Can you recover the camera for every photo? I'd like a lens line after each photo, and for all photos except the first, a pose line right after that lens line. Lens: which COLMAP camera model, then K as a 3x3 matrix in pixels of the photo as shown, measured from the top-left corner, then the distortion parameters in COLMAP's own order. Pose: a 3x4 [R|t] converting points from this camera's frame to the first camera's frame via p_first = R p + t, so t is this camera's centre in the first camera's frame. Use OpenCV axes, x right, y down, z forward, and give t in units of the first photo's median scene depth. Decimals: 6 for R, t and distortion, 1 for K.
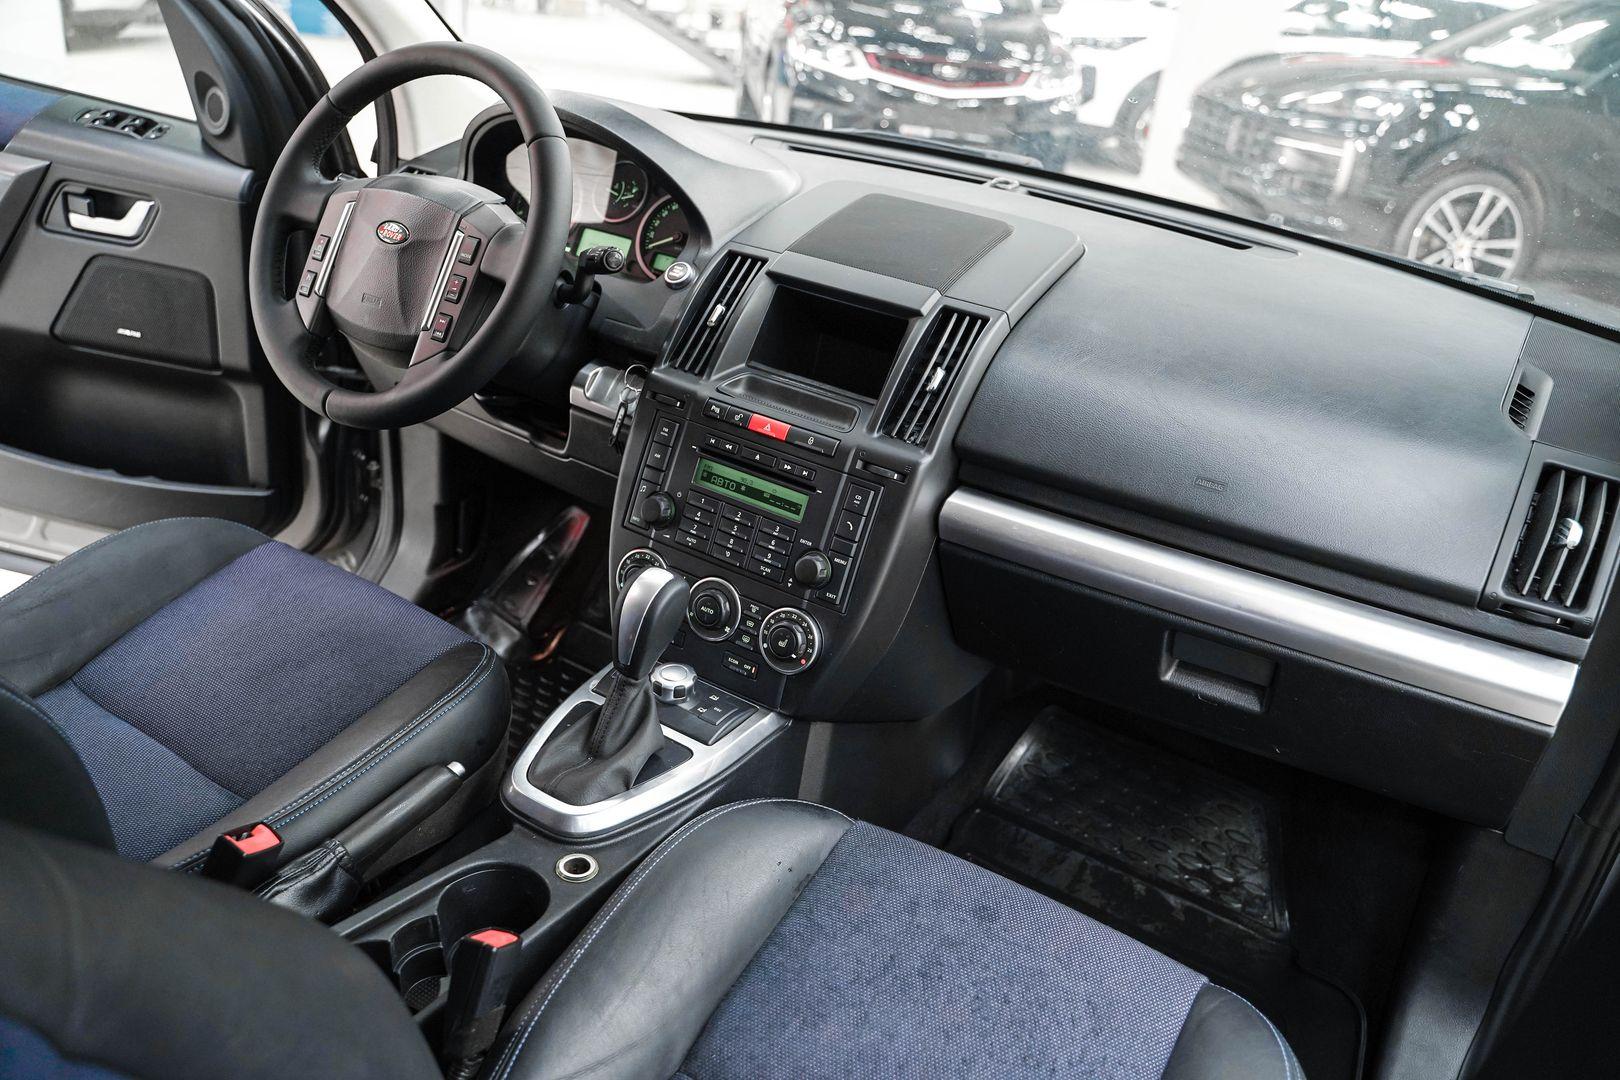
lens RADIAL K [[1310.2, 0, 804.3], [0, 1310.2, 535.5], [0, 0, 1]] dist [-0.117971, 0.090998]
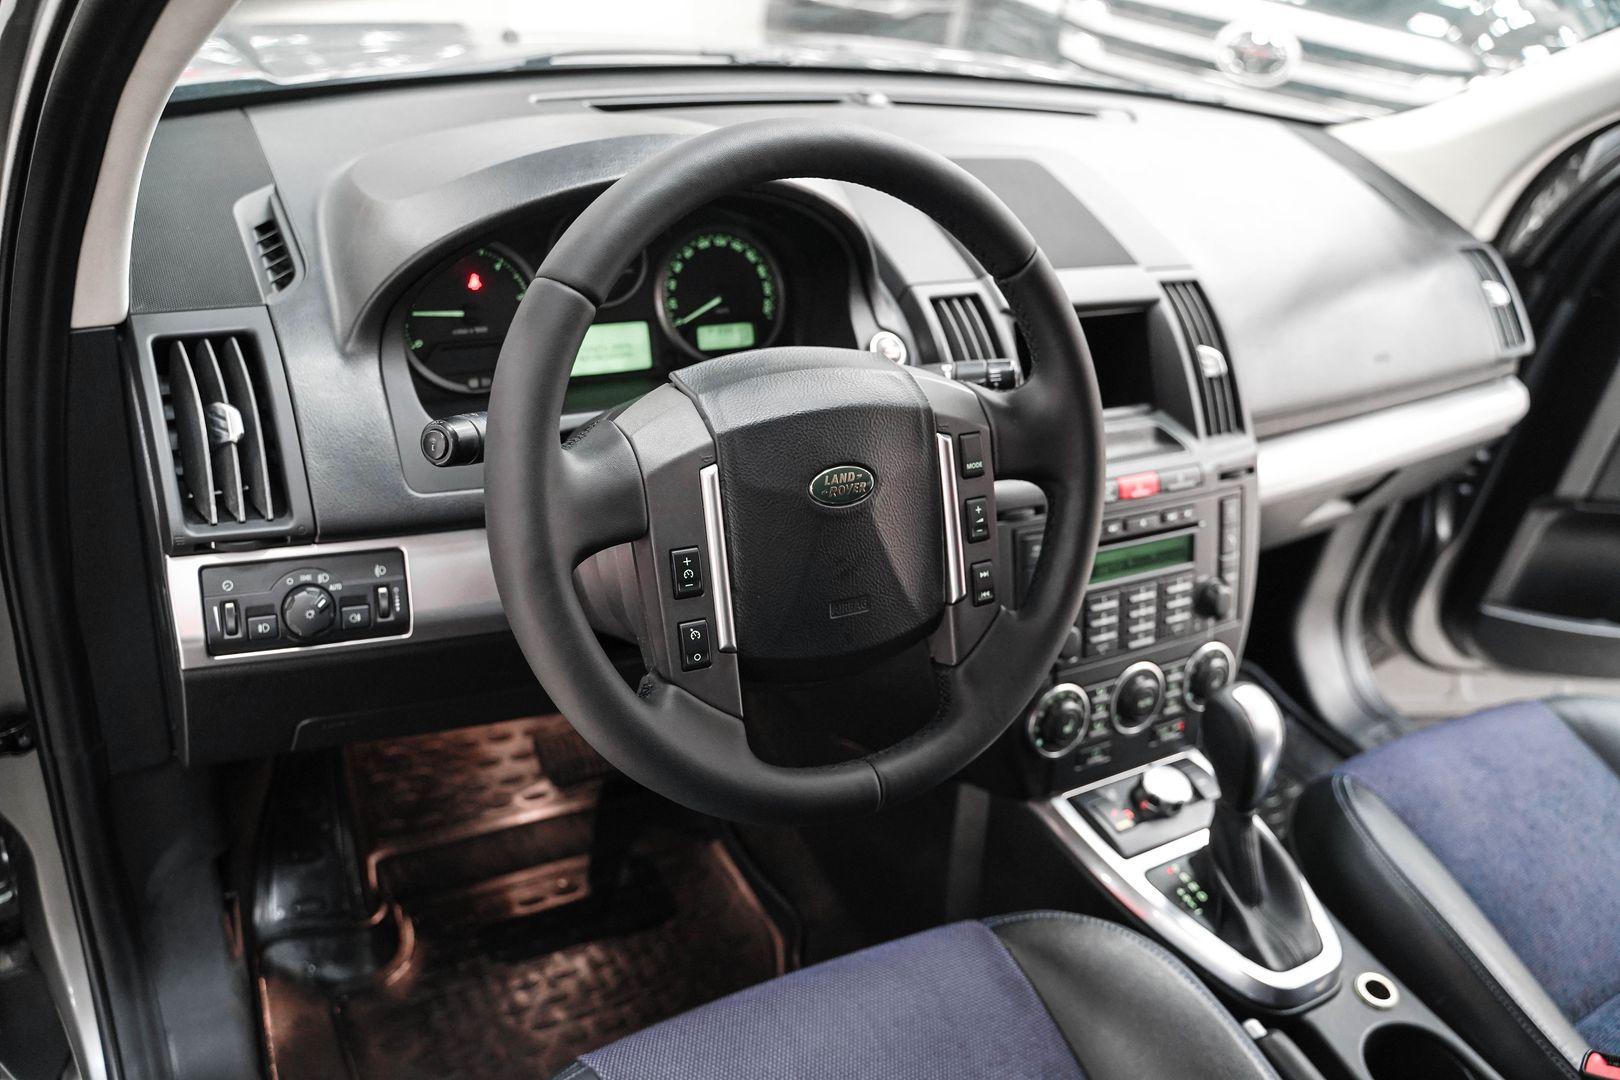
lens RADIAL K [[1310.2, 0, 803.0], [0, 1310.2, 540.7], [0, 0, 1]] dist [-0.117971, 0.090998]
pose [[0.476091, -0.491013, 0.729550, -0.725020], [0.291448, 0.870818, 0.395897, -0.425925], [-0.829696, 0.024143, 0.557693, 0.663568]]
